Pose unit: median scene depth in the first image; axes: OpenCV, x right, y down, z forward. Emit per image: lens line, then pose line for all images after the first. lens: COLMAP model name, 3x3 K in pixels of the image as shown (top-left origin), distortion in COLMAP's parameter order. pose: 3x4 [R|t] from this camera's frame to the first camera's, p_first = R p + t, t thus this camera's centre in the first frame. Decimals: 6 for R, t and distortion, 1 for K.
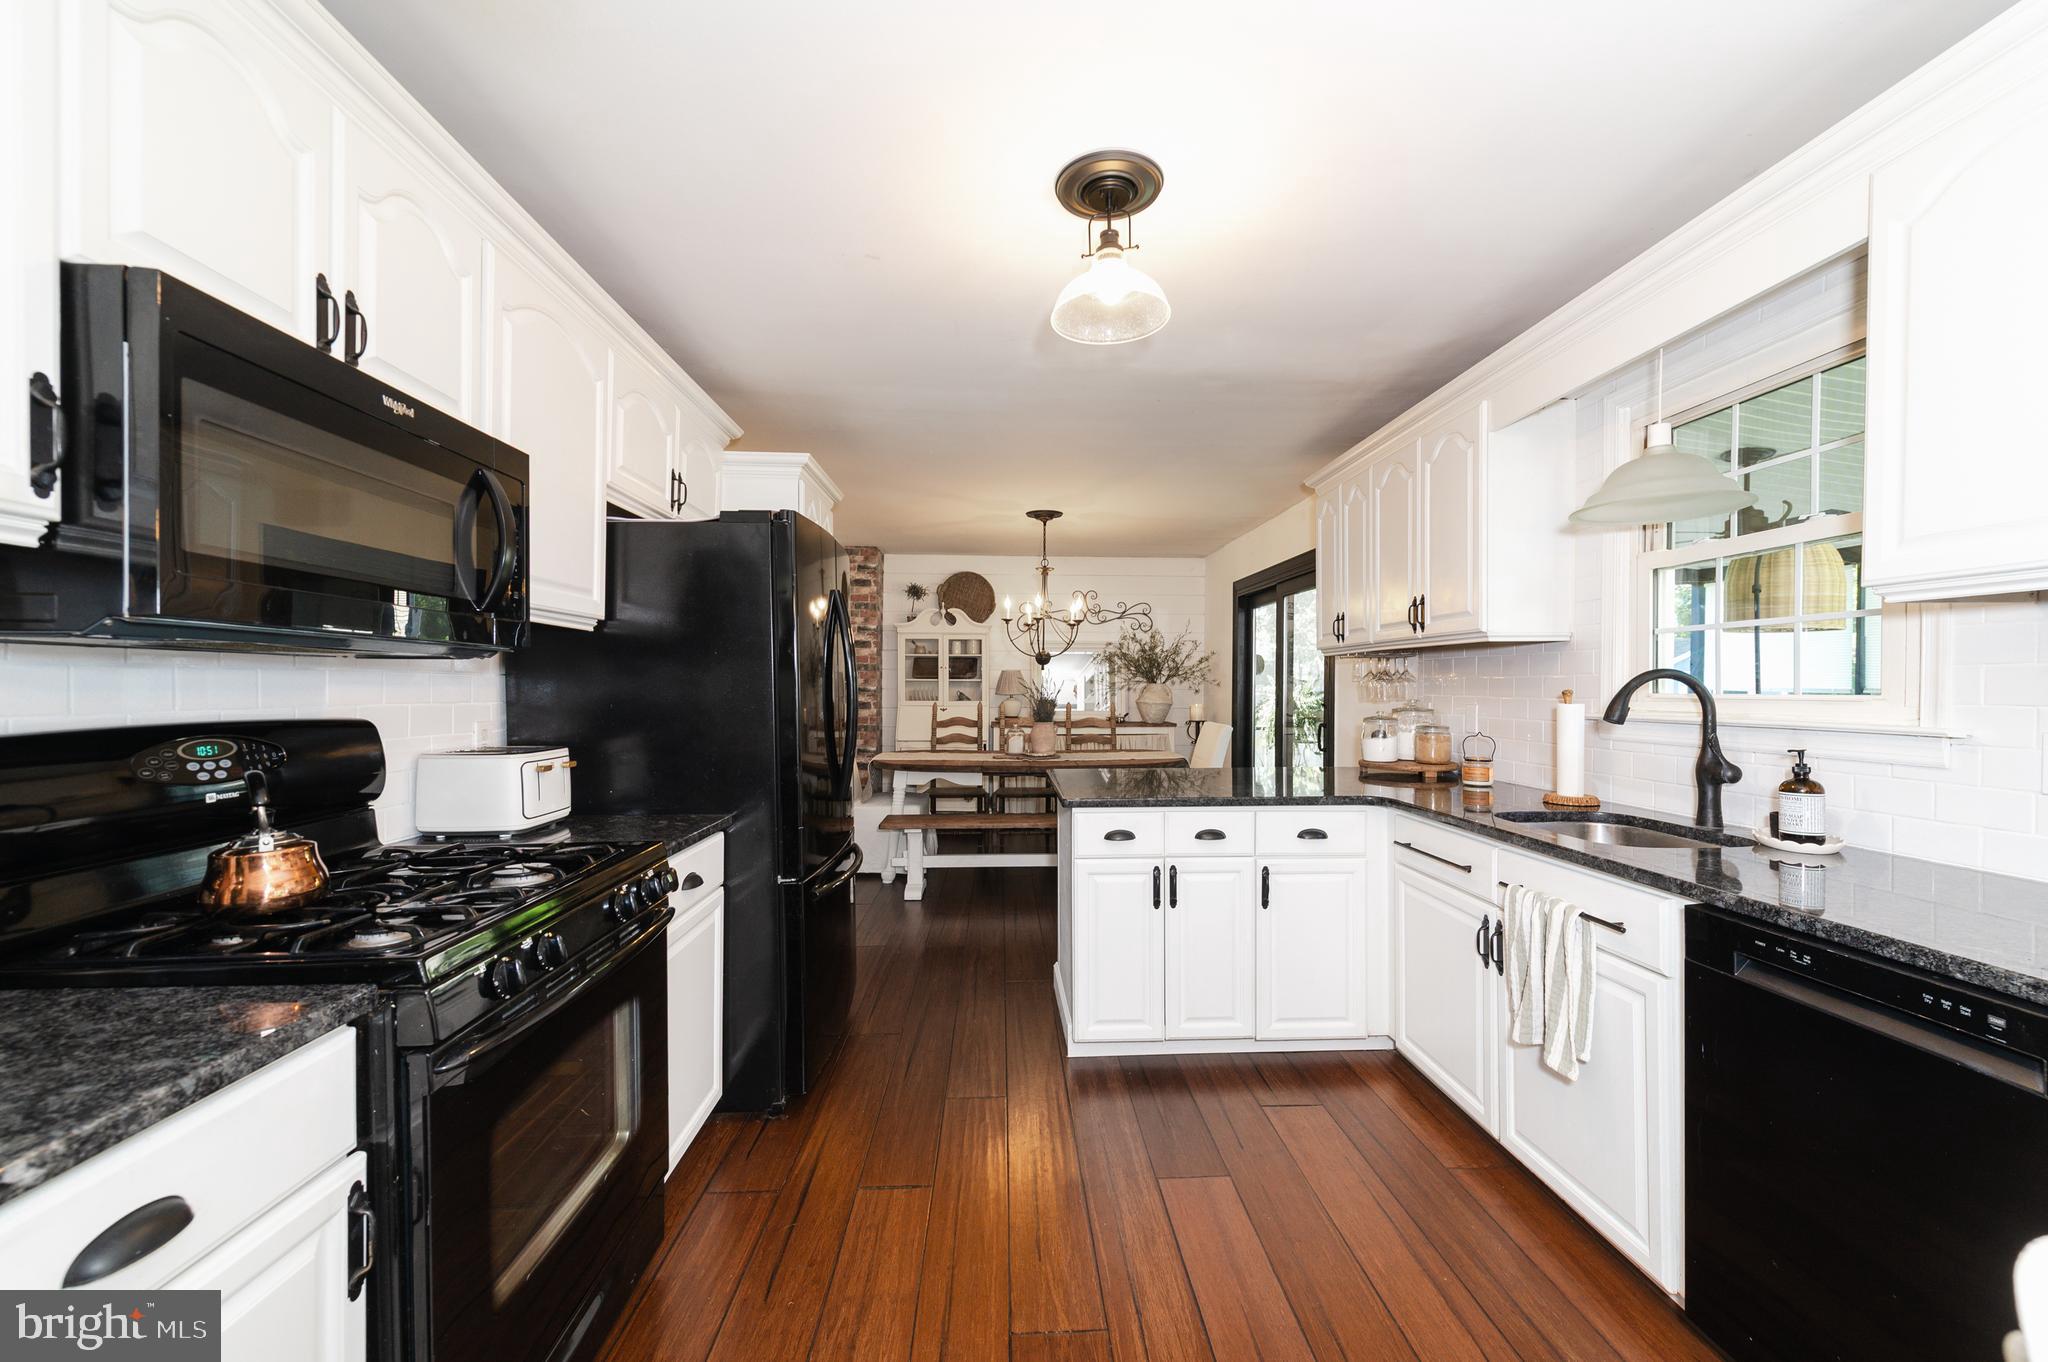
lens RADIAL K [[795.1, 0, 1035.6], [0, 795.1, 692.3], [0, 0, 1]] dist [0.013966, -0.003696]
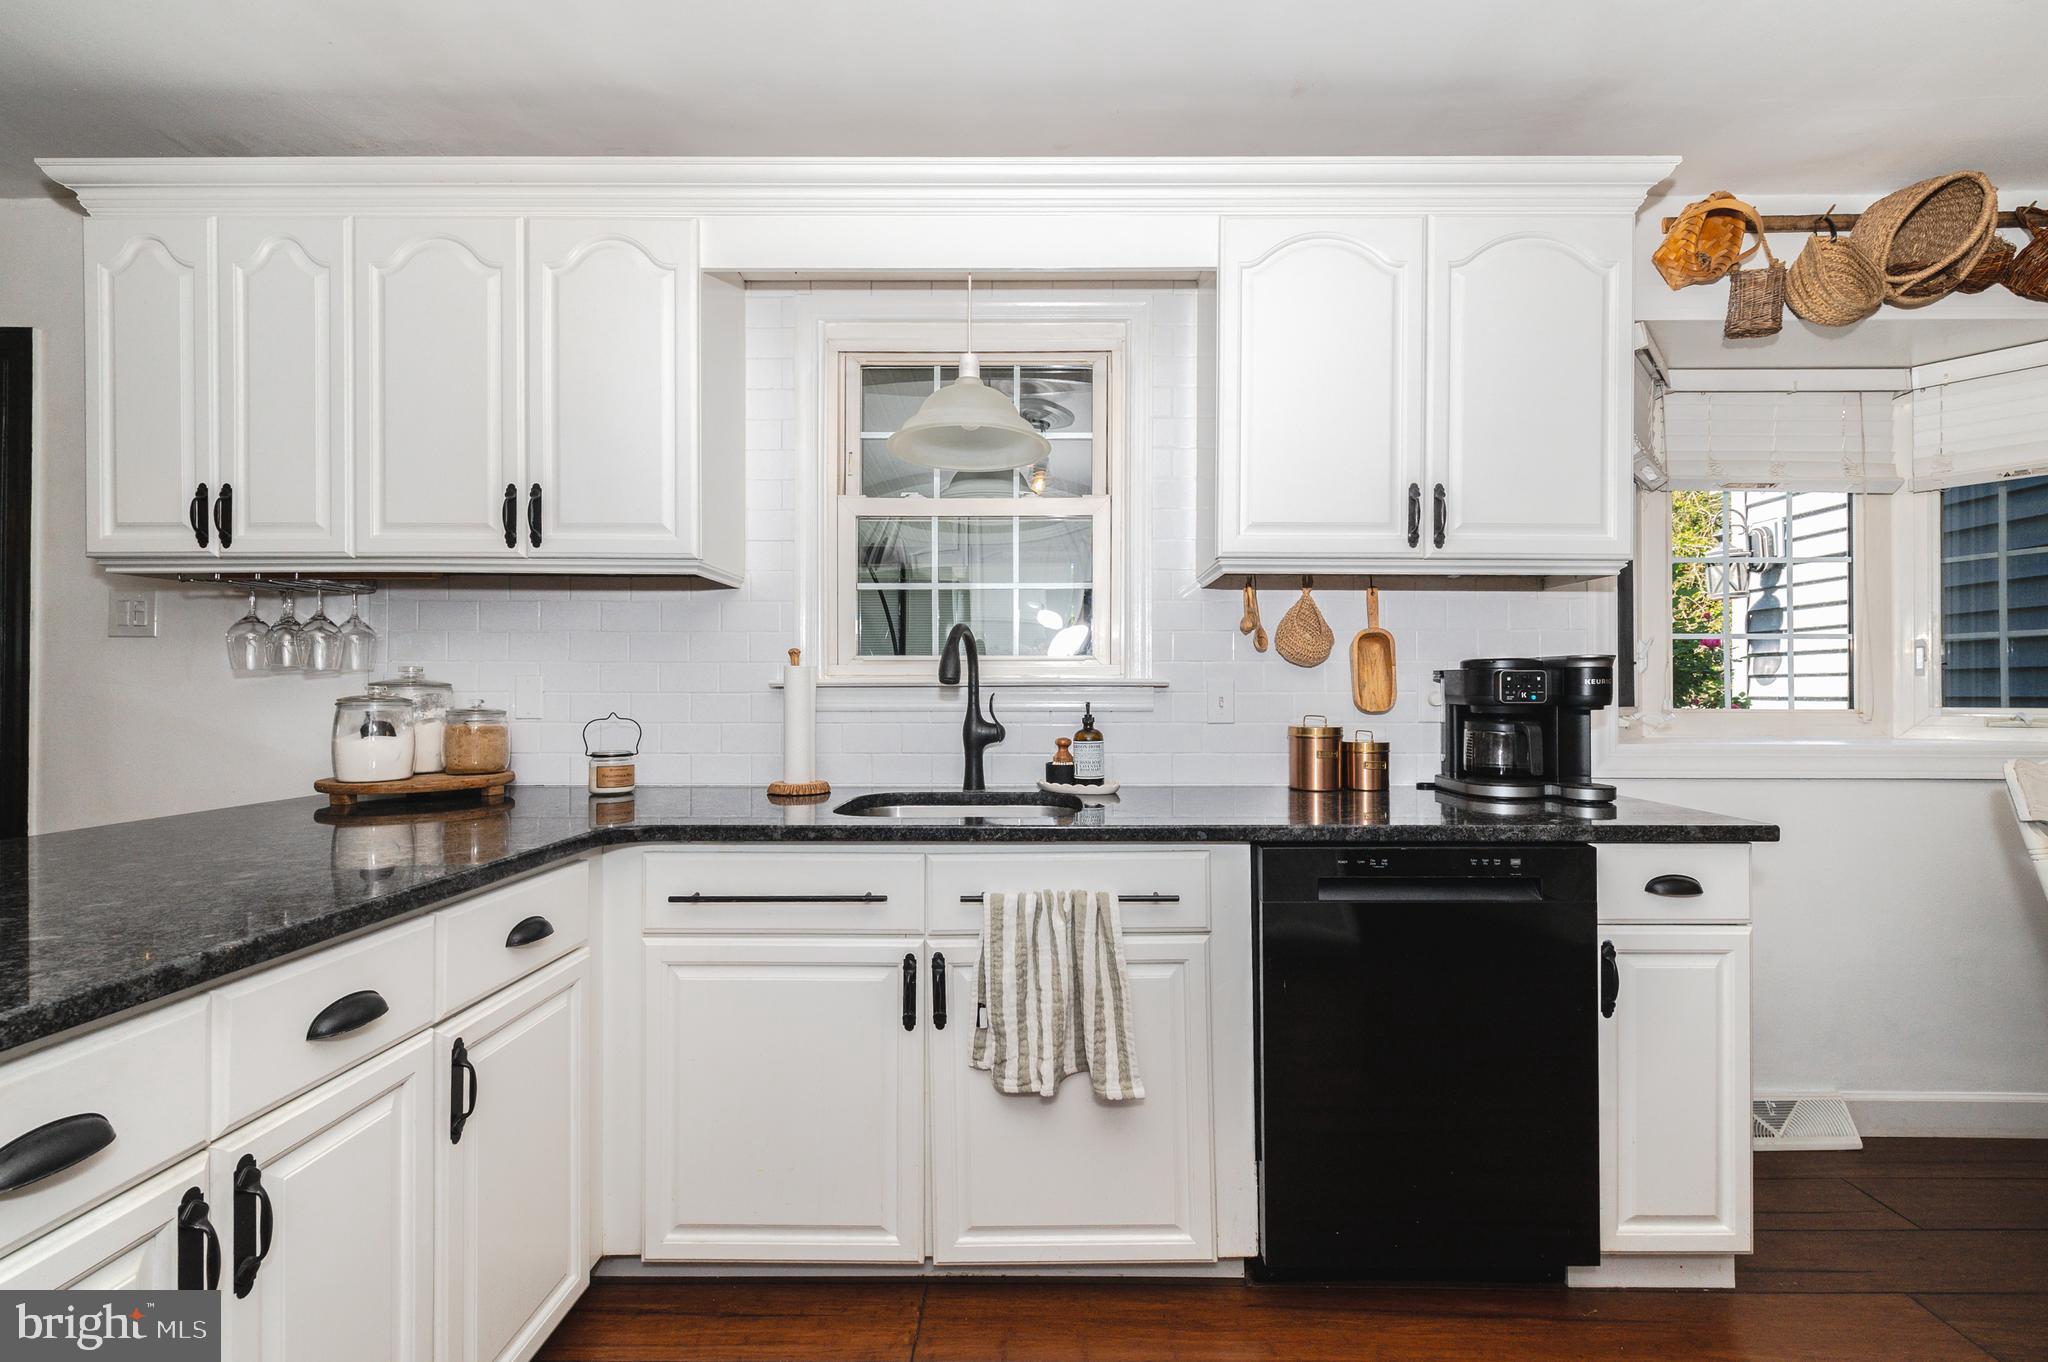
lens RADIAL K [[795.1, 0, 1035.6], [0, 795.1, 692.3], [0, 0, 1]] dist [0.013966, -0.003696]
pose [[0.051173, 0.001397, 0.998689, -0.138640], [0.004301, 0.999989, -0.001619, 0.051588], [-0.998681, 0.004379, 0.051166, 0.885800]]
